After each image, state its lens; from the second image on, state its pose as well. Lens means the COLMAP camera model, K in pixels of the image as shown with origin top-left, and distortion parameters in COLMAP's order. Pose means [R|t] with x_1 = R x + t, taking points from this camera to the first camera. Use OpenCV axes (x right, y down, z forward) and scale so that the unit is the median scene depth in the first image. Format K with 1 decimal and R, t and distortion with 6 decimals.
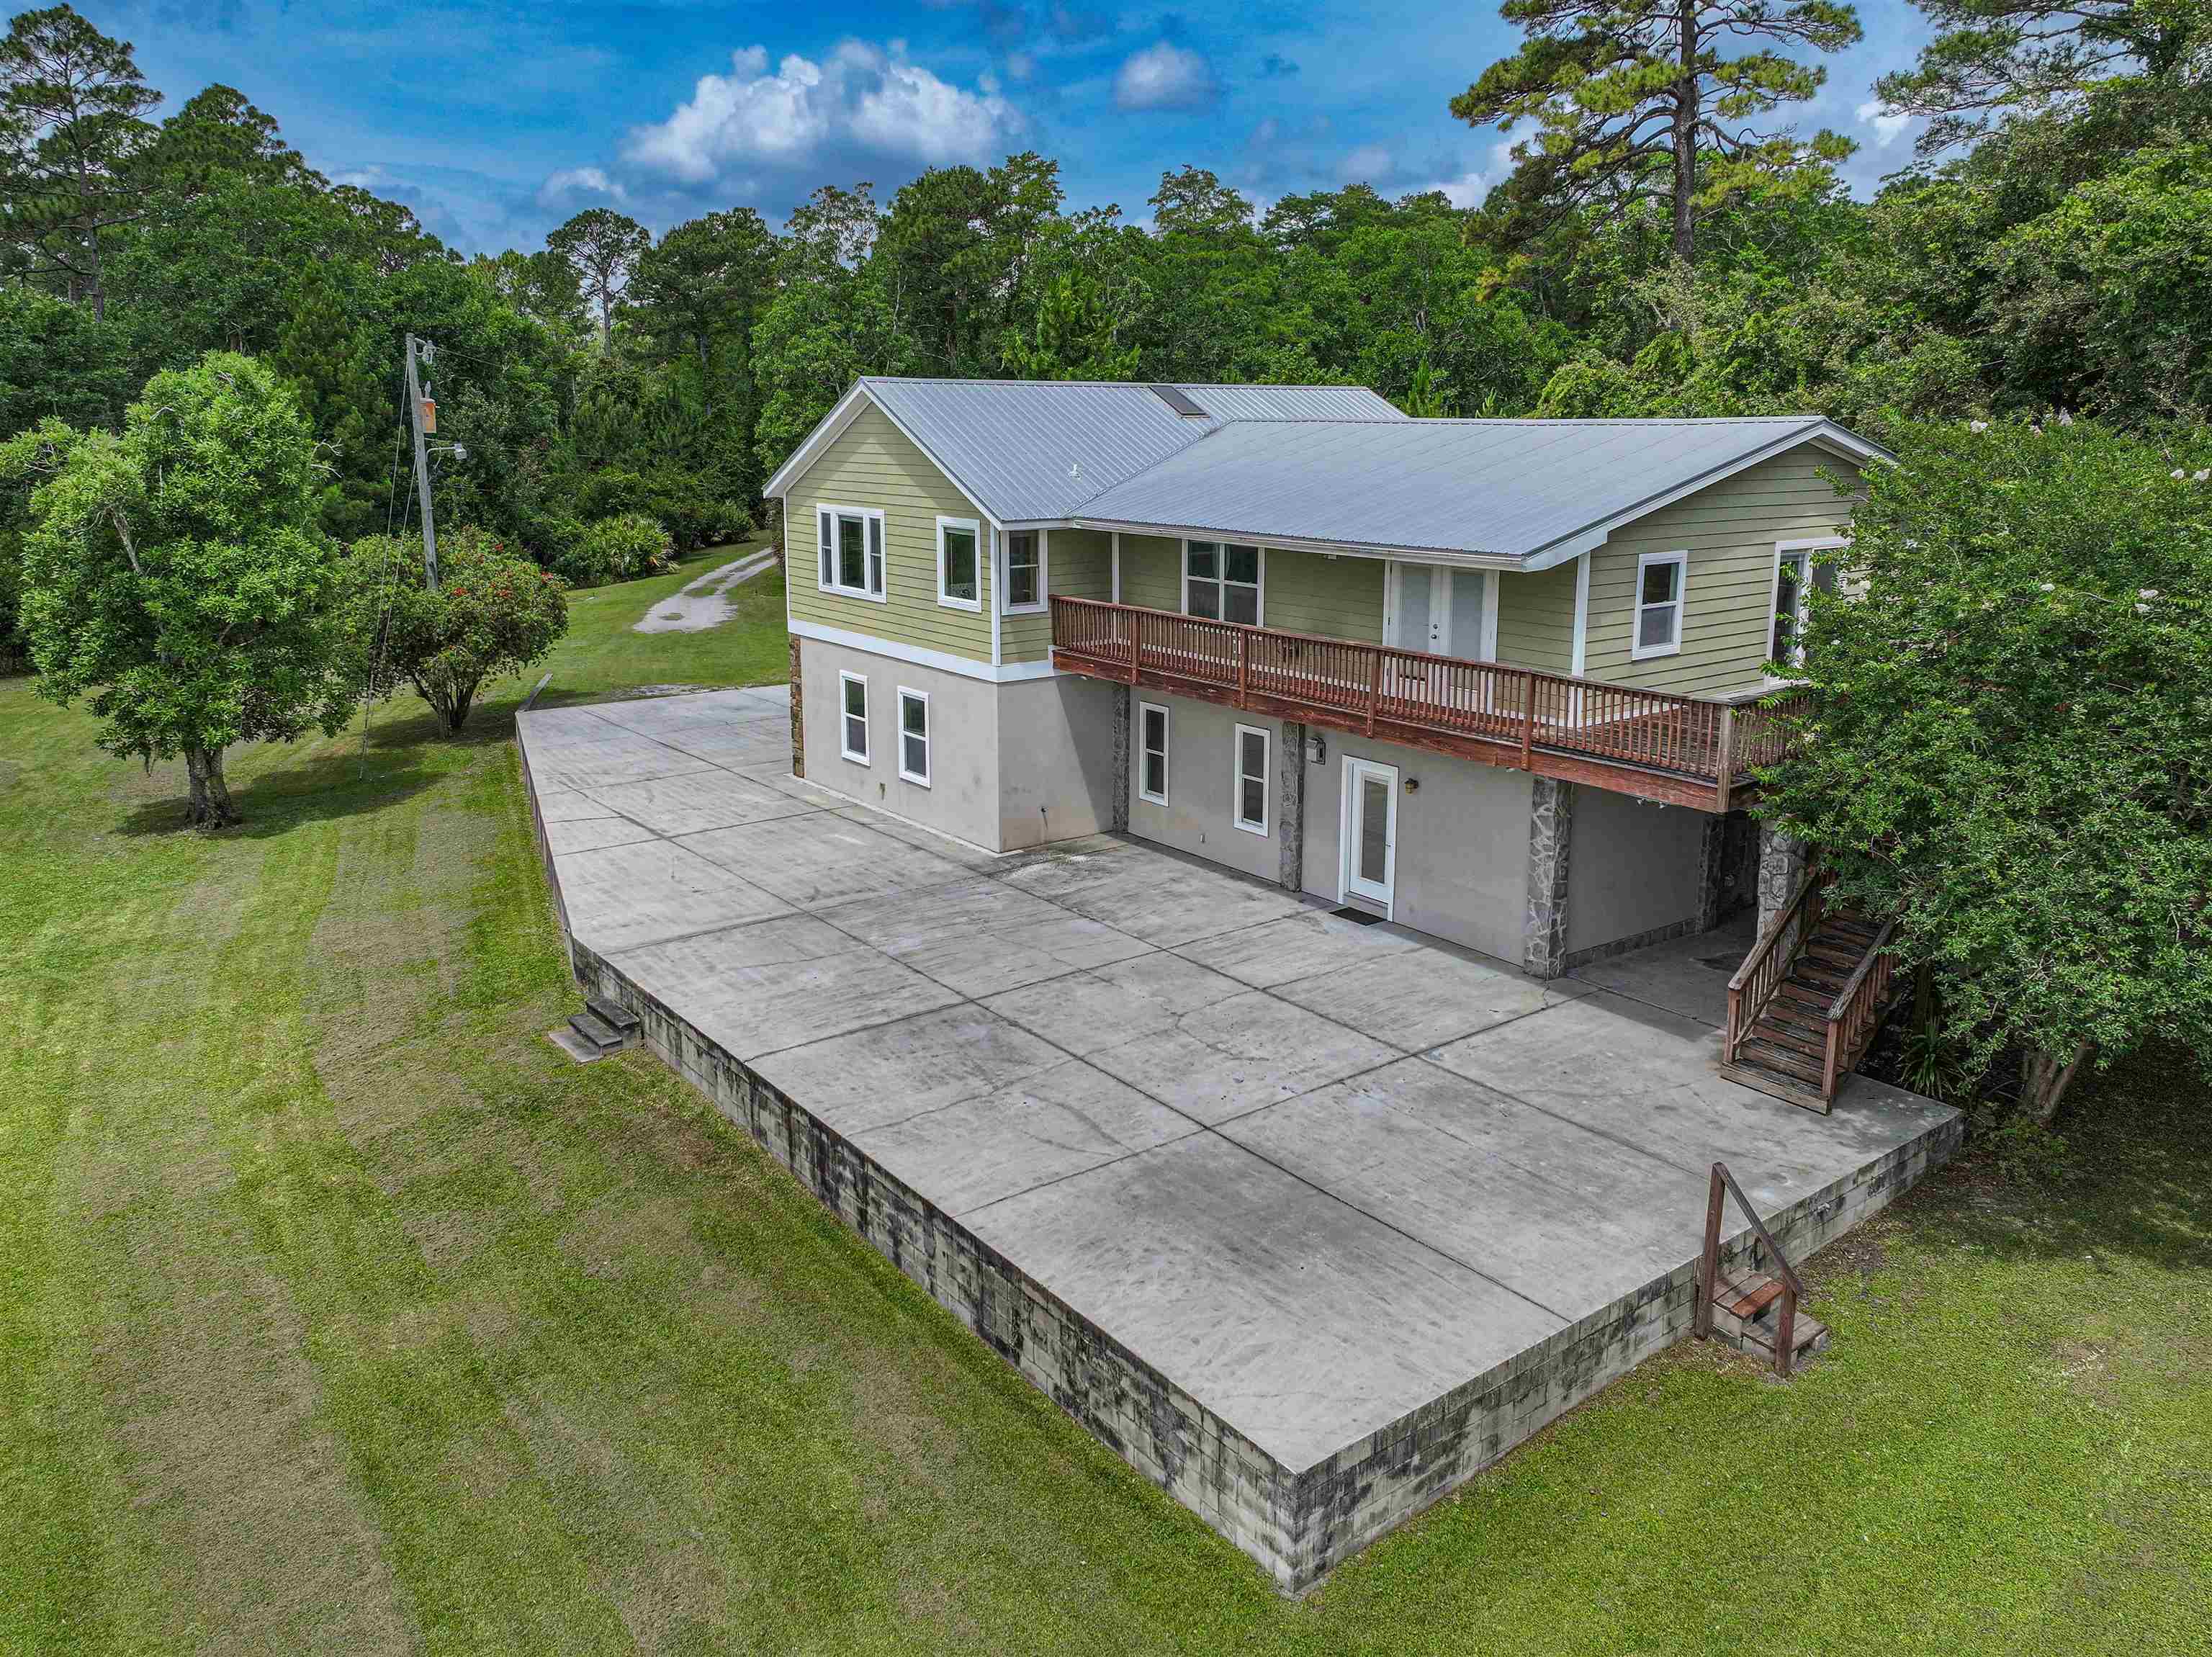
lens RADIAL K [[1545.3, 0, 1099.5], [0, 1545.3, 726.7], [0, 0, 1]] dist [0.008183, -0.000141]
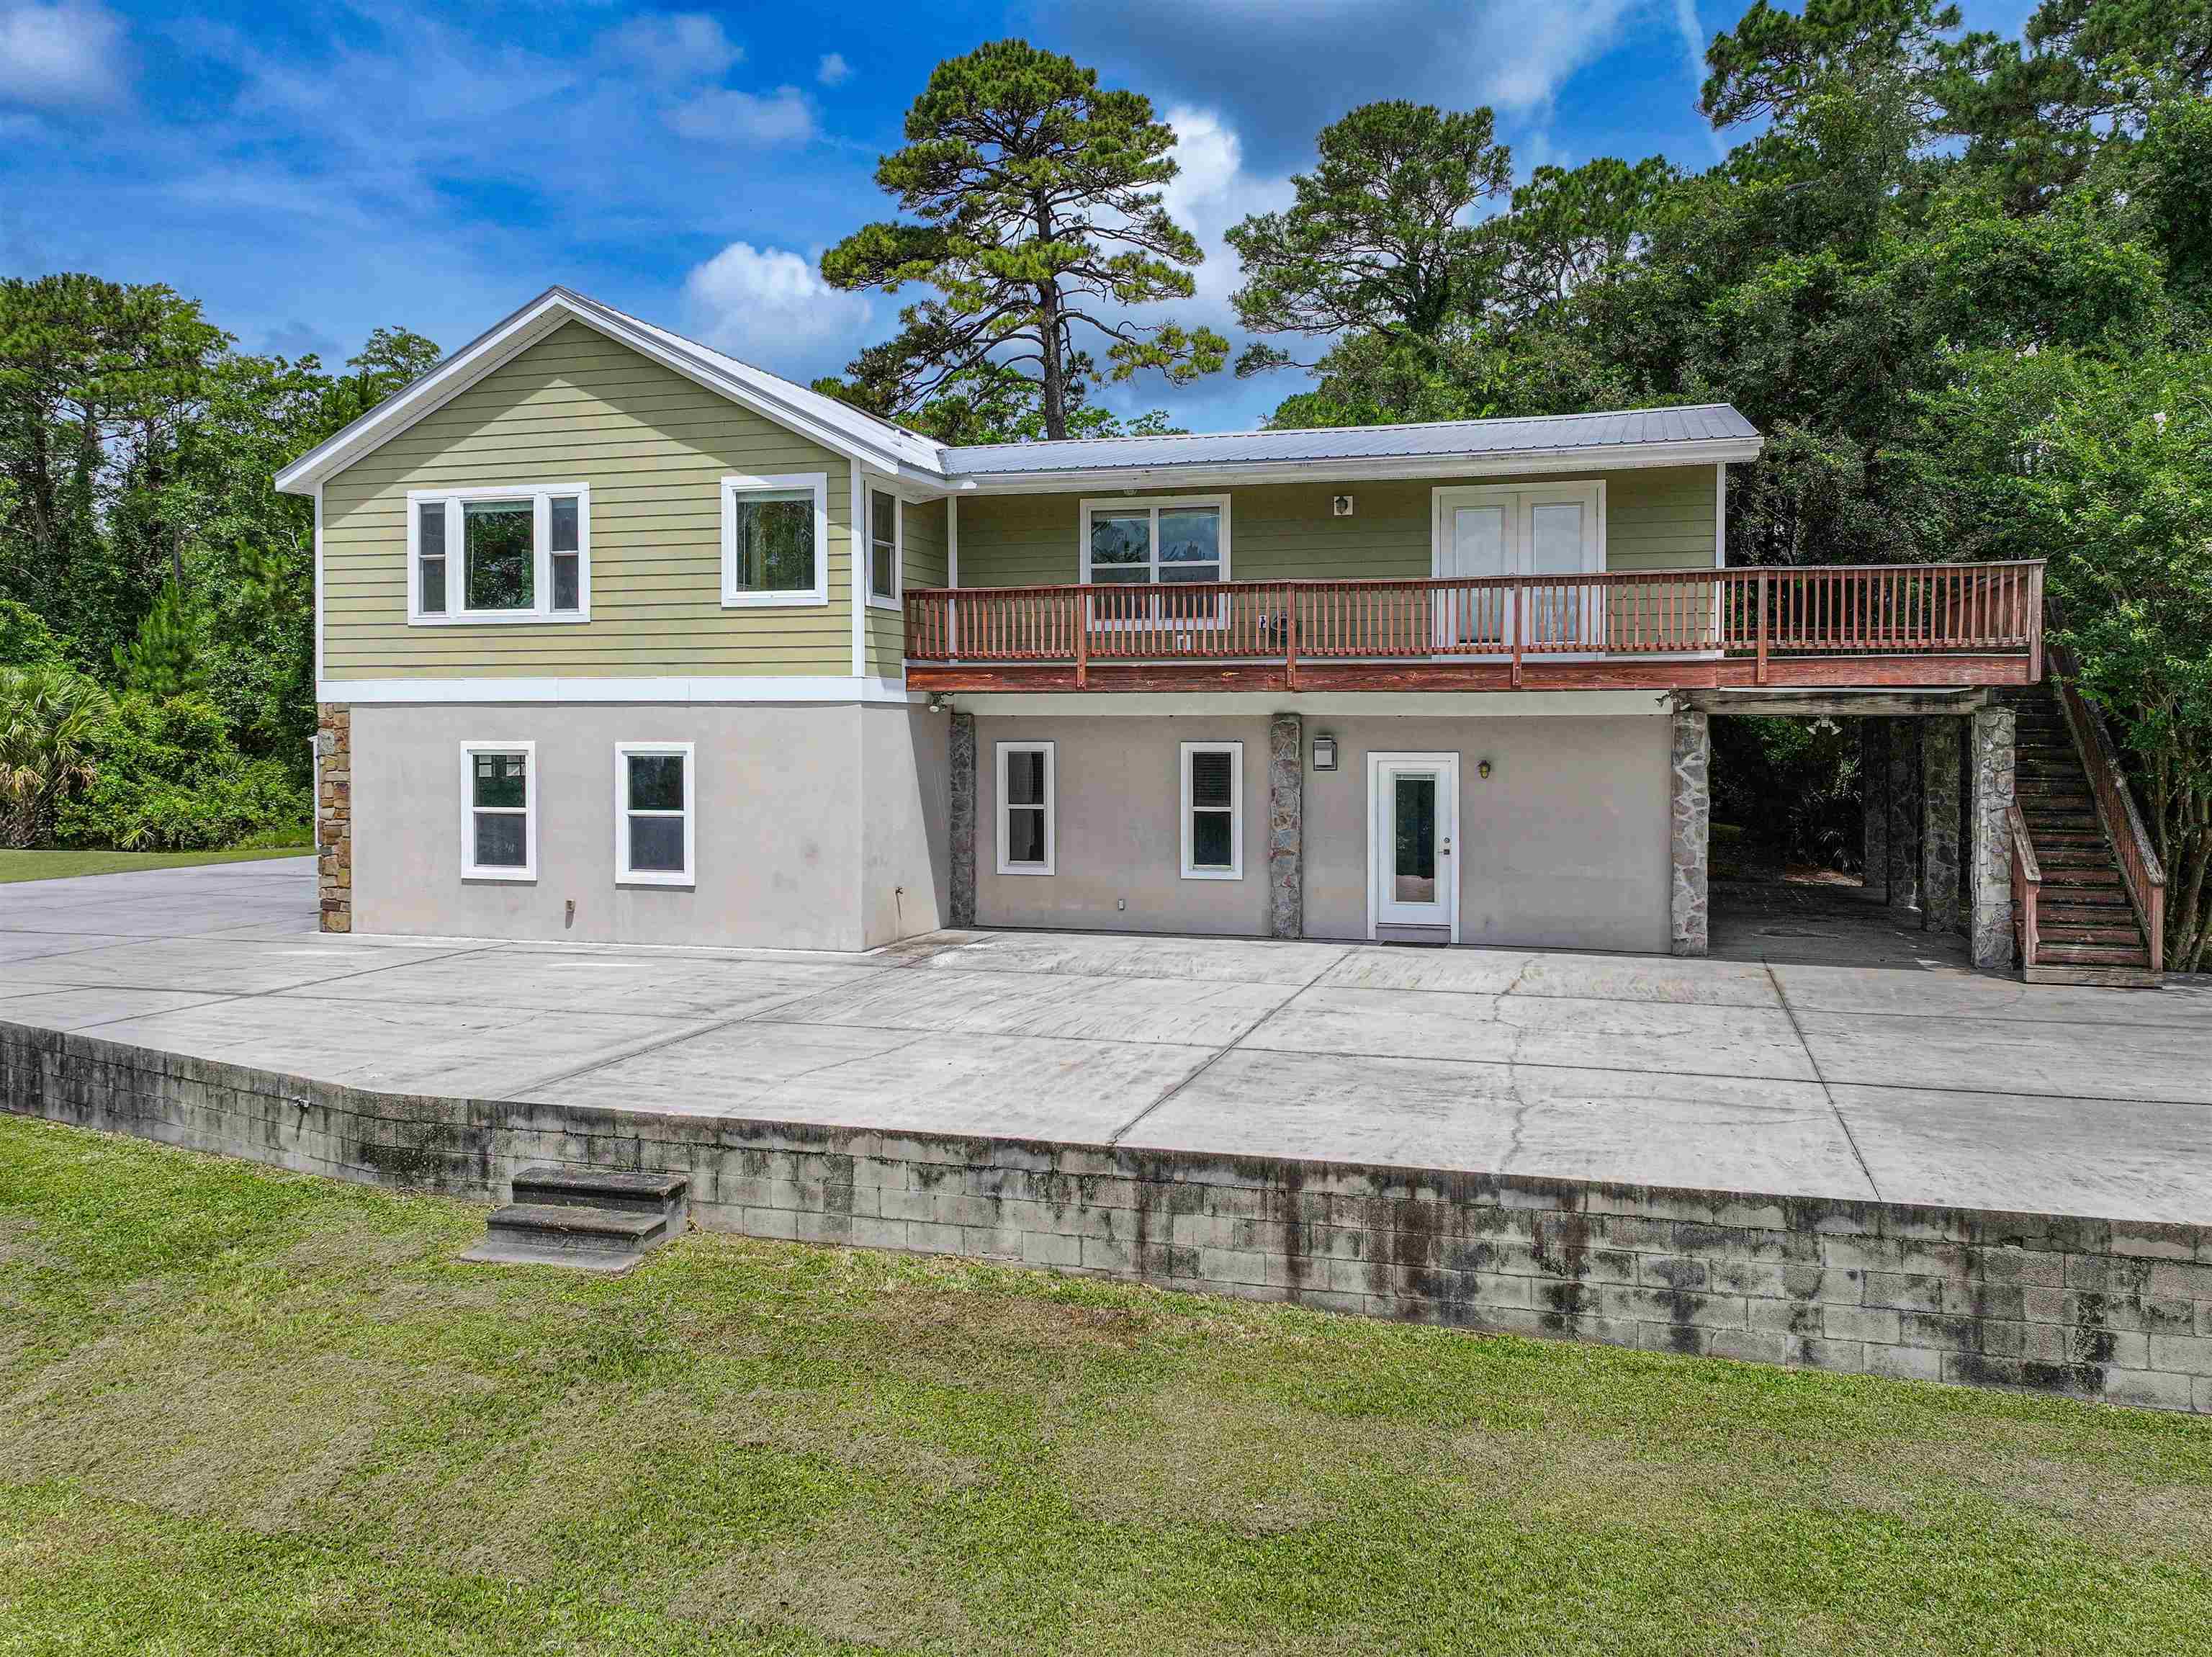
lens RADIAL K [[1569.1, 0, 1188.6], [0, 1569.1, 765.2], [0, 0, 1]] dist [0.005036, 0.002826]
pose [[0.800545, -0.012856, 0.599135, -0.460930], [0.113928, 0.984802, -0.131095, 0.135845], [-0.588343, 0.173206, 0.789843, 0.438930]]
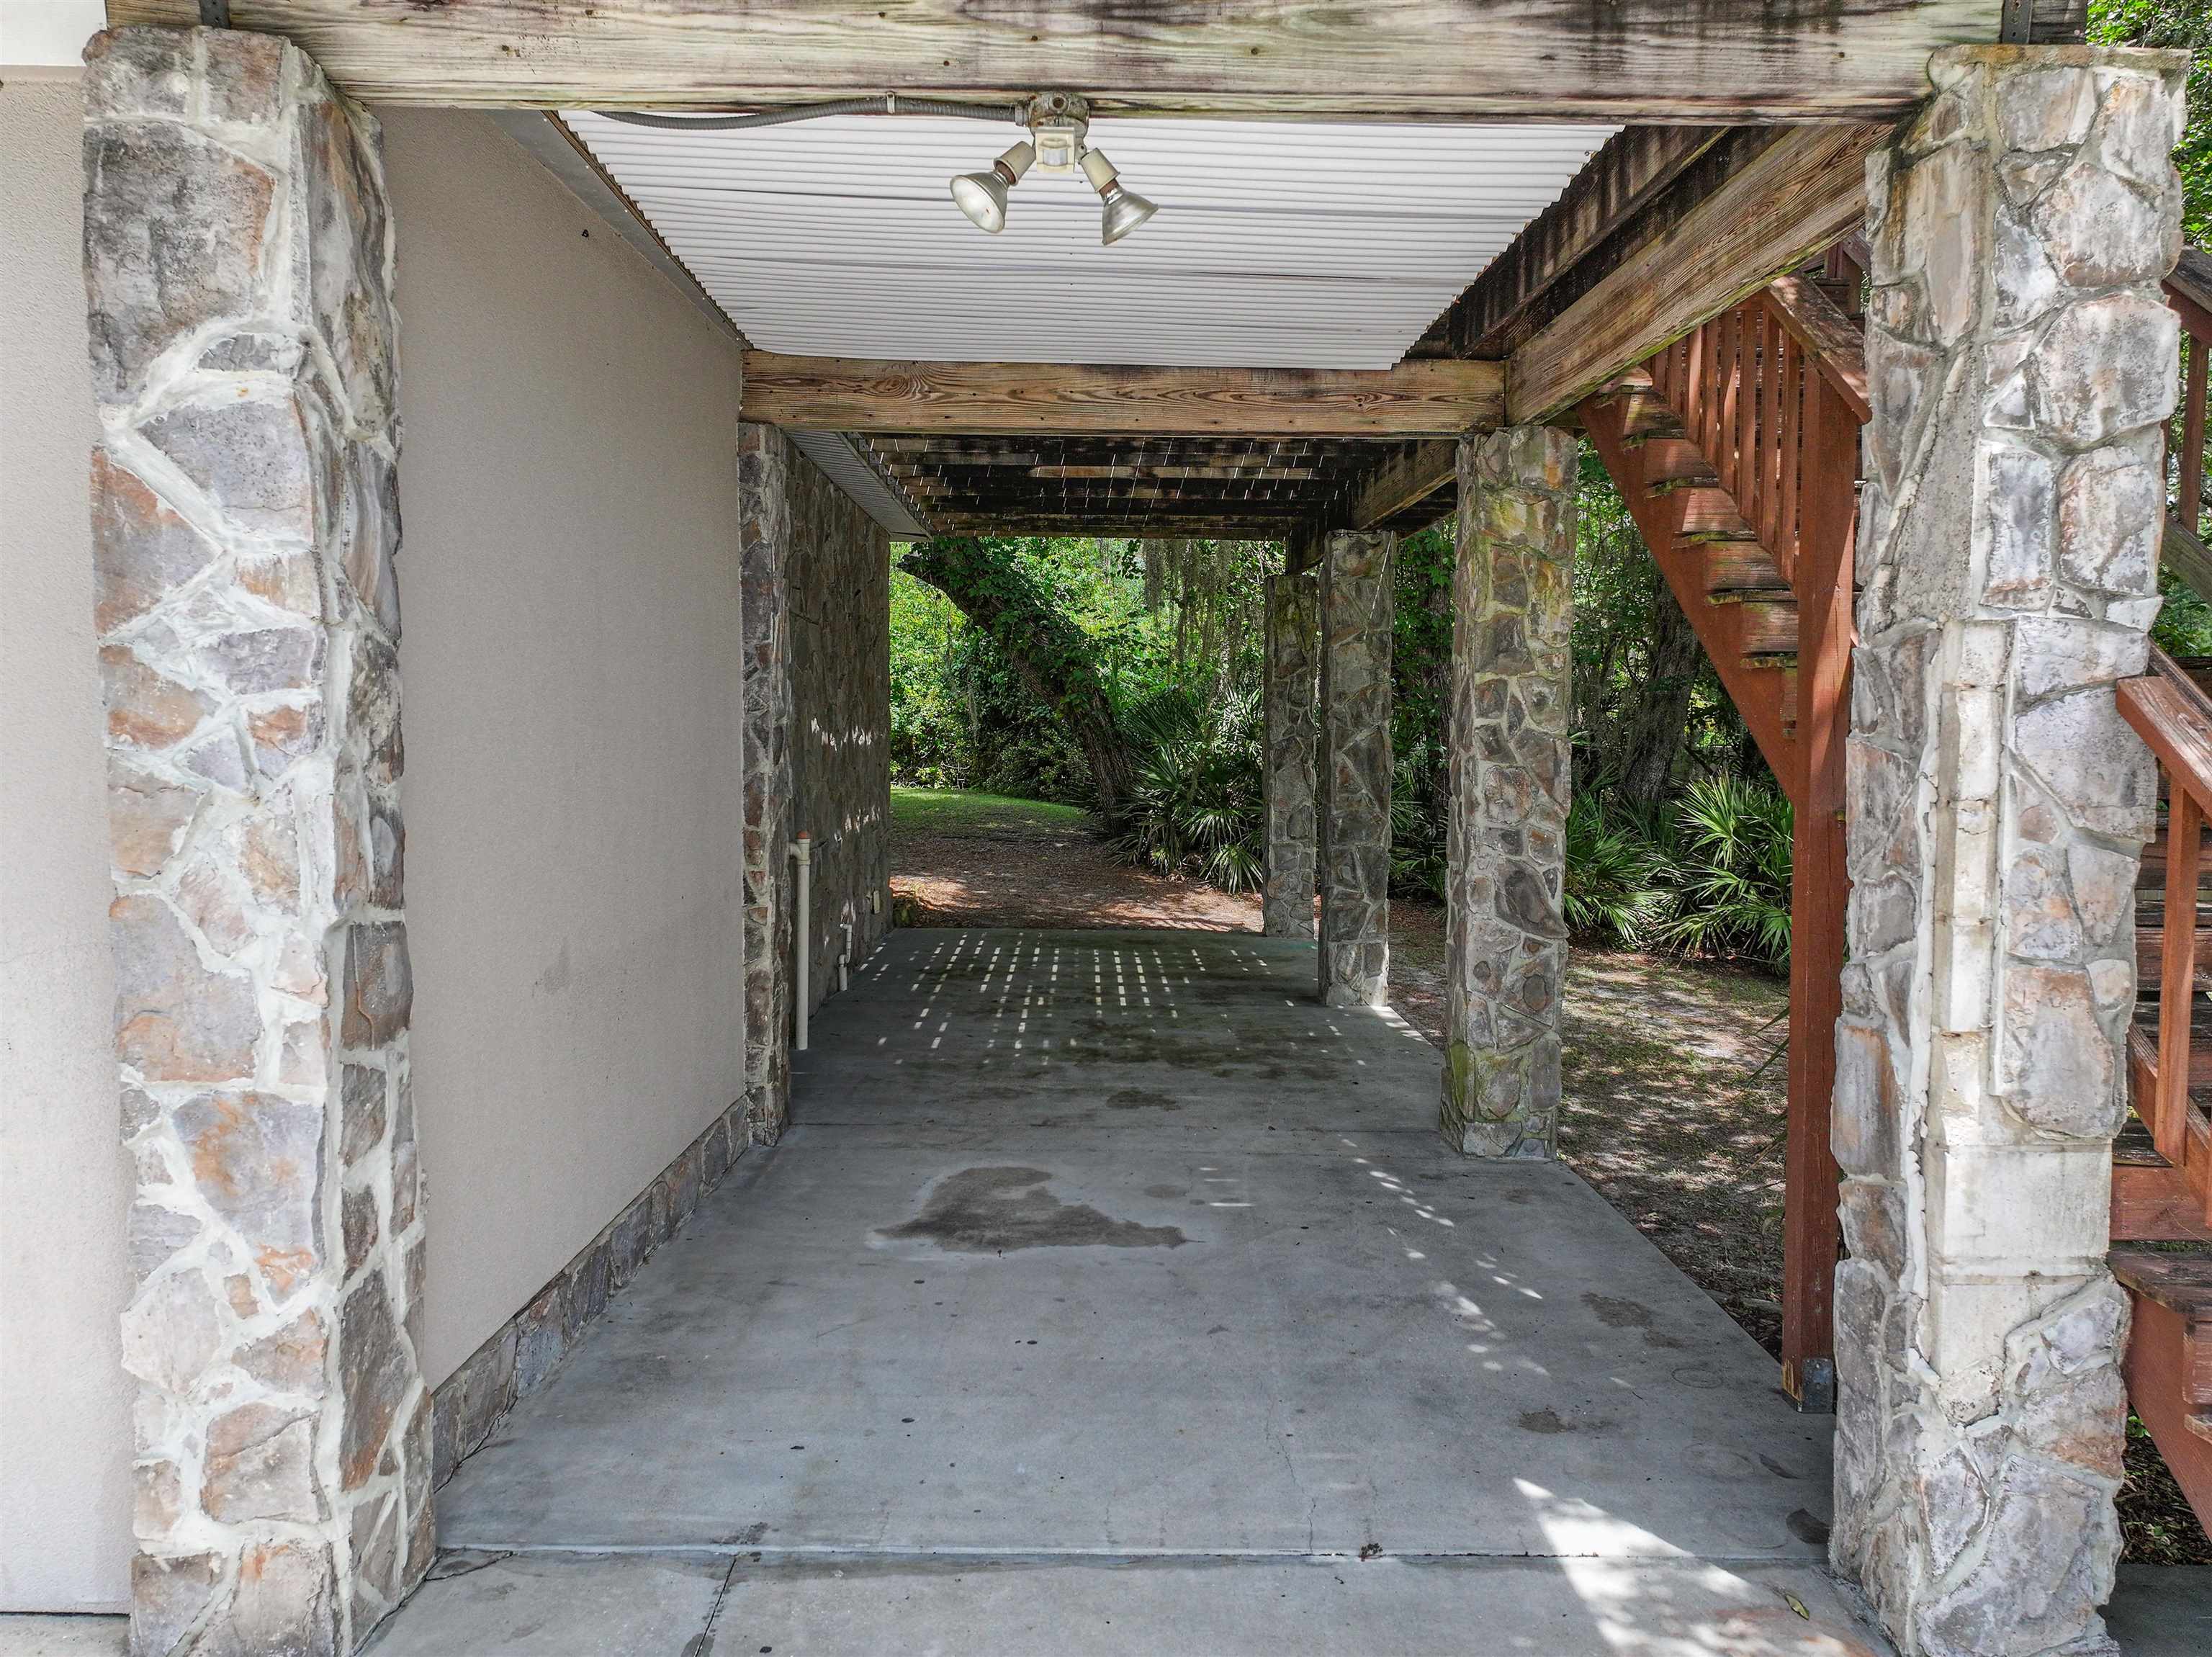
lens RADIAL K [[1571.3, 0, 1099.3], [0, 1571.3, 822.9], [0, 0, 1]] dist [-0.007512, 0.020822]
pose [[0.585938, -0.050802, 0.808762, 0.213006], [0.147541, 0.988040, -0.044828, 0.103970], [-0.796811, 0.145592, 0.586425, 0.829502]]
